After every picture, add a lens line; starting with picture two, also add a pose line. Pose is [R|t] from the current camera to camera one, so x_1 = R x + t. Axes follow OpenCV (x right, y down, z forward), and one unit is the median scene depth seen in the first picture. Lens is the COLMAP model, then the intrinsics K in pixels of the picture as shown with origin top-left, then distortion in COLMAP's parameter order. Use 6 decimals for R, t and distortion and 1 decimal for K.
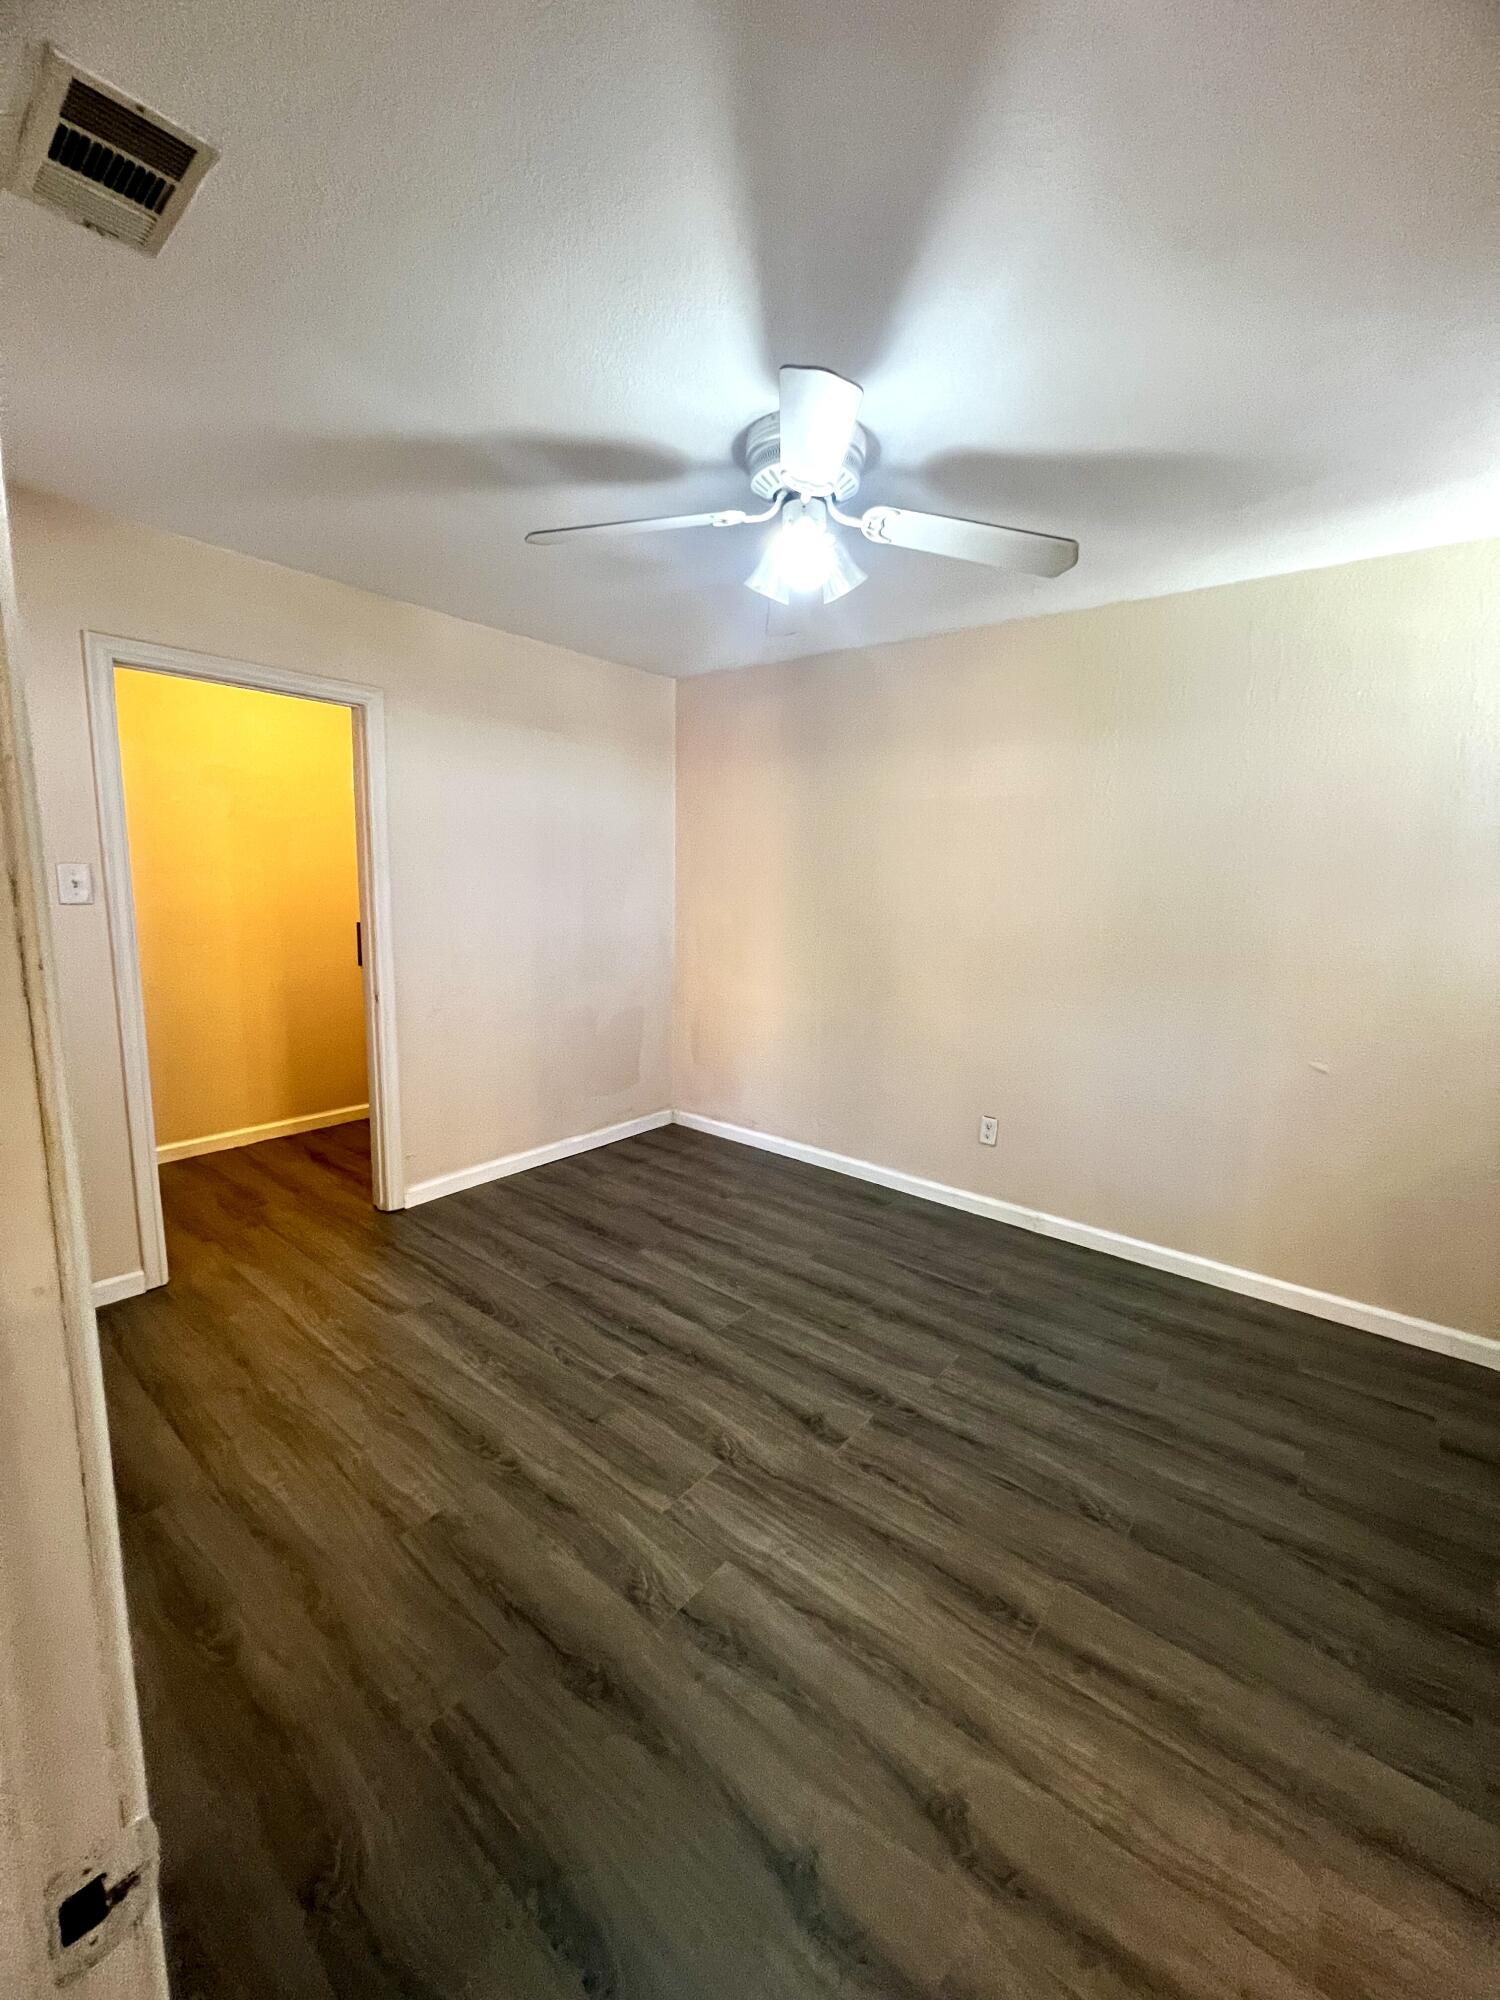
lens RADIAL K [[796.1, 0, 753.5], [0, 796.1, 995.8], [0, 0, 1]] dist [-0.001756, 0.000089]
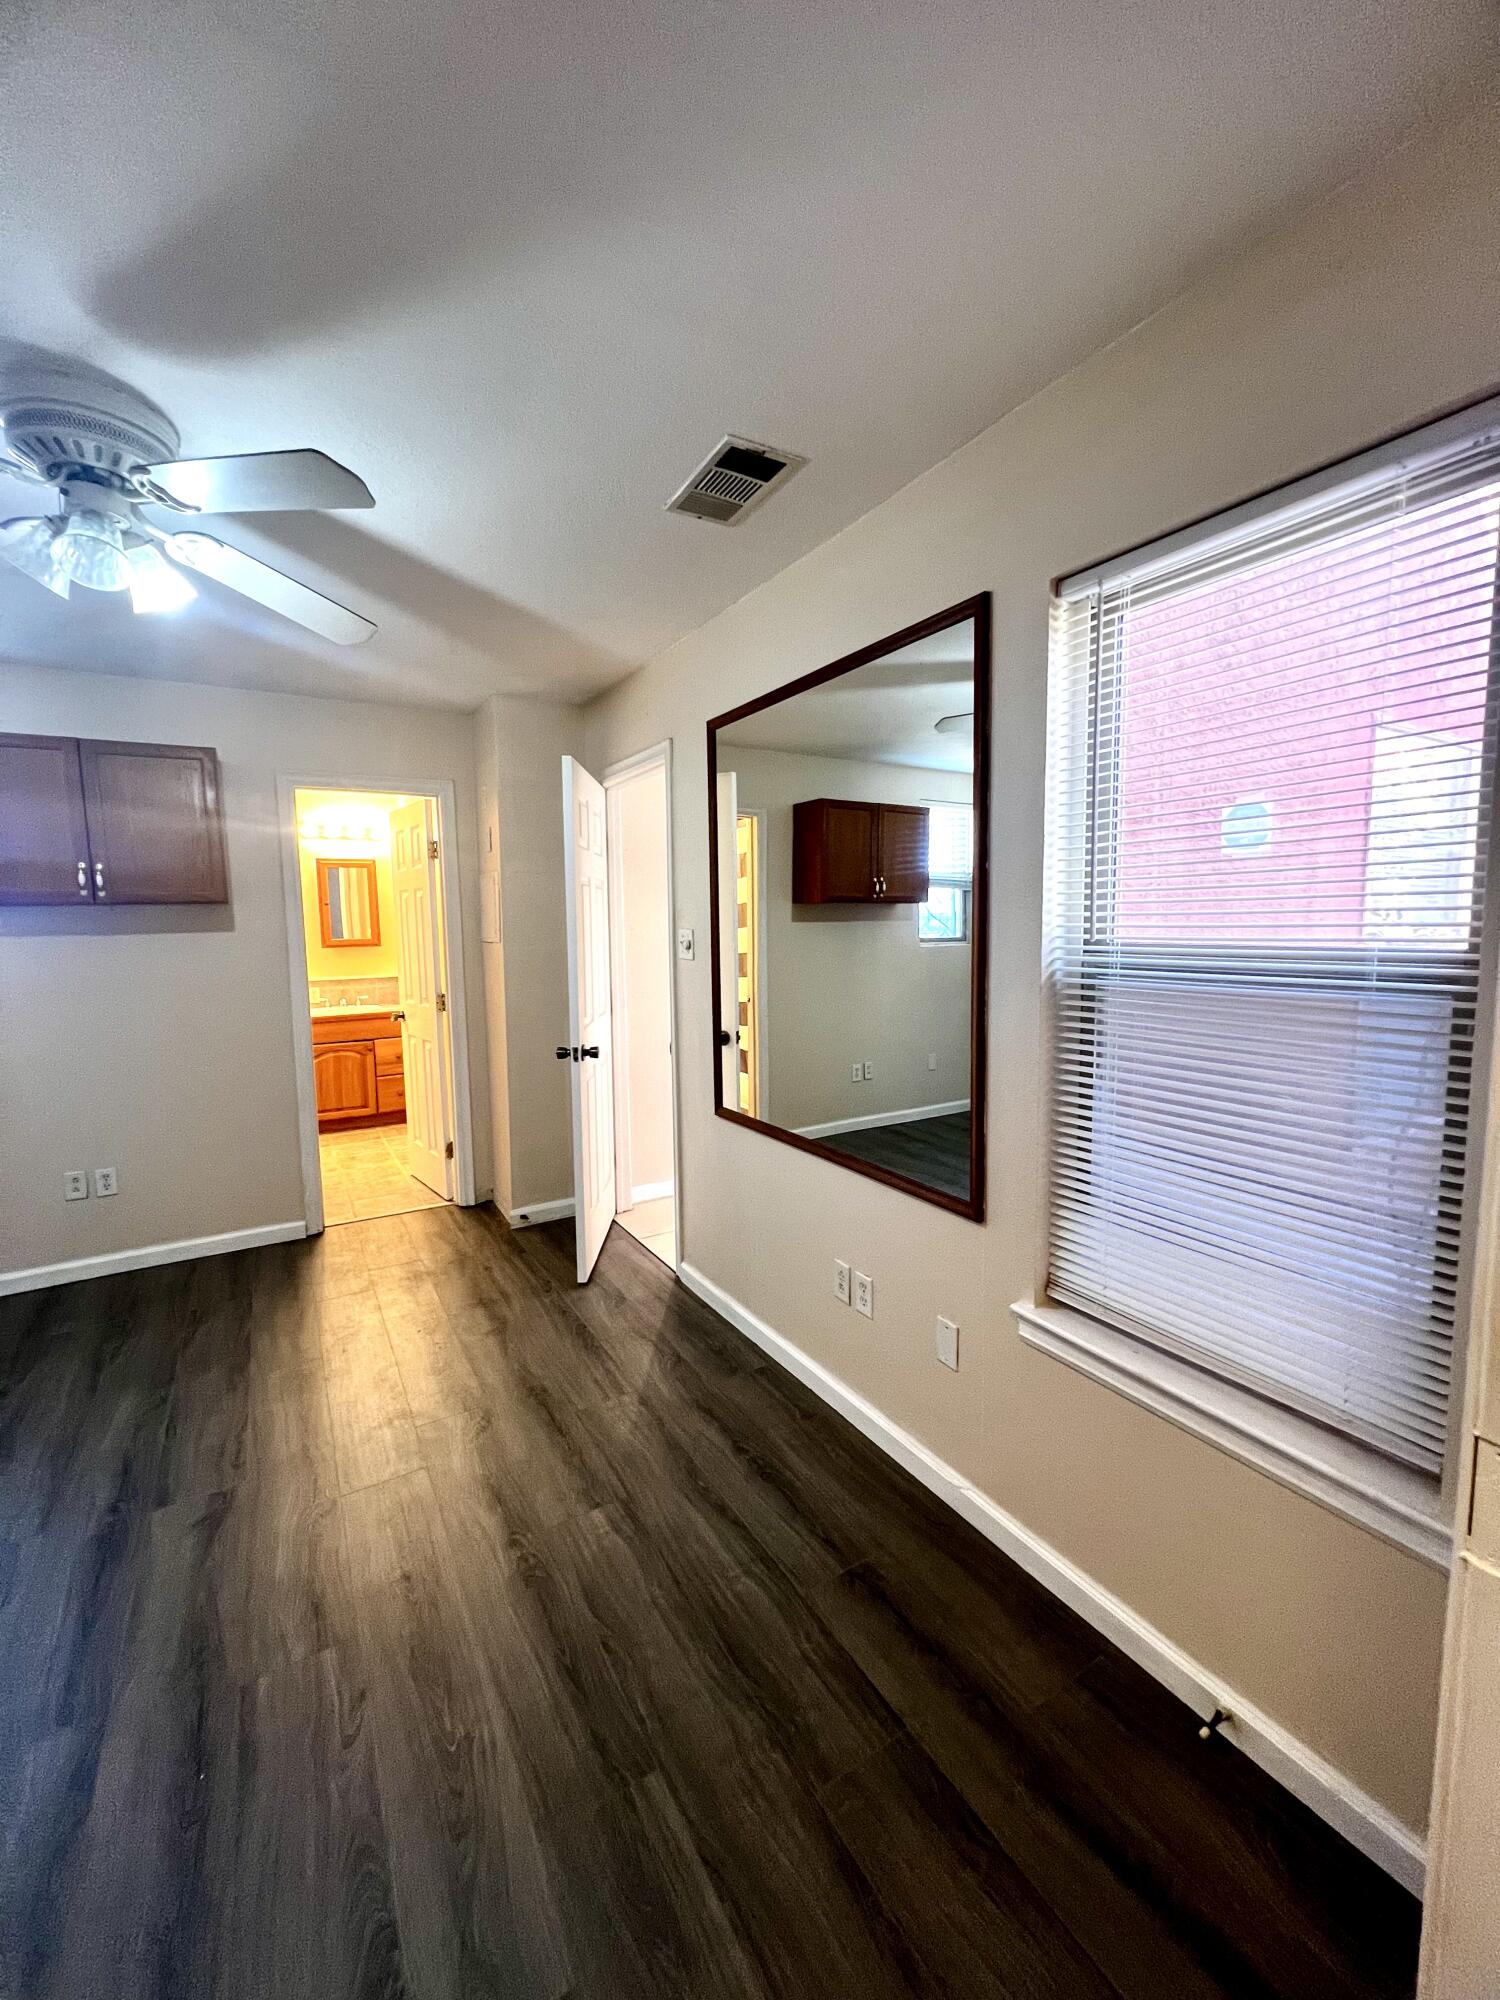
lens RADIAL K [[805.0, 0, 750.0], [0, 805.0, 1000.0], [0, 0, 1]] dist [0.000842, 0.000124]
pose [[-0.936900, -0.050246, 0.345968, -0.908264], [0.041124, 0.966907, 0.251792, -0.288089], [-0.347171, 0.250132, -0.903829, 1.678386]]
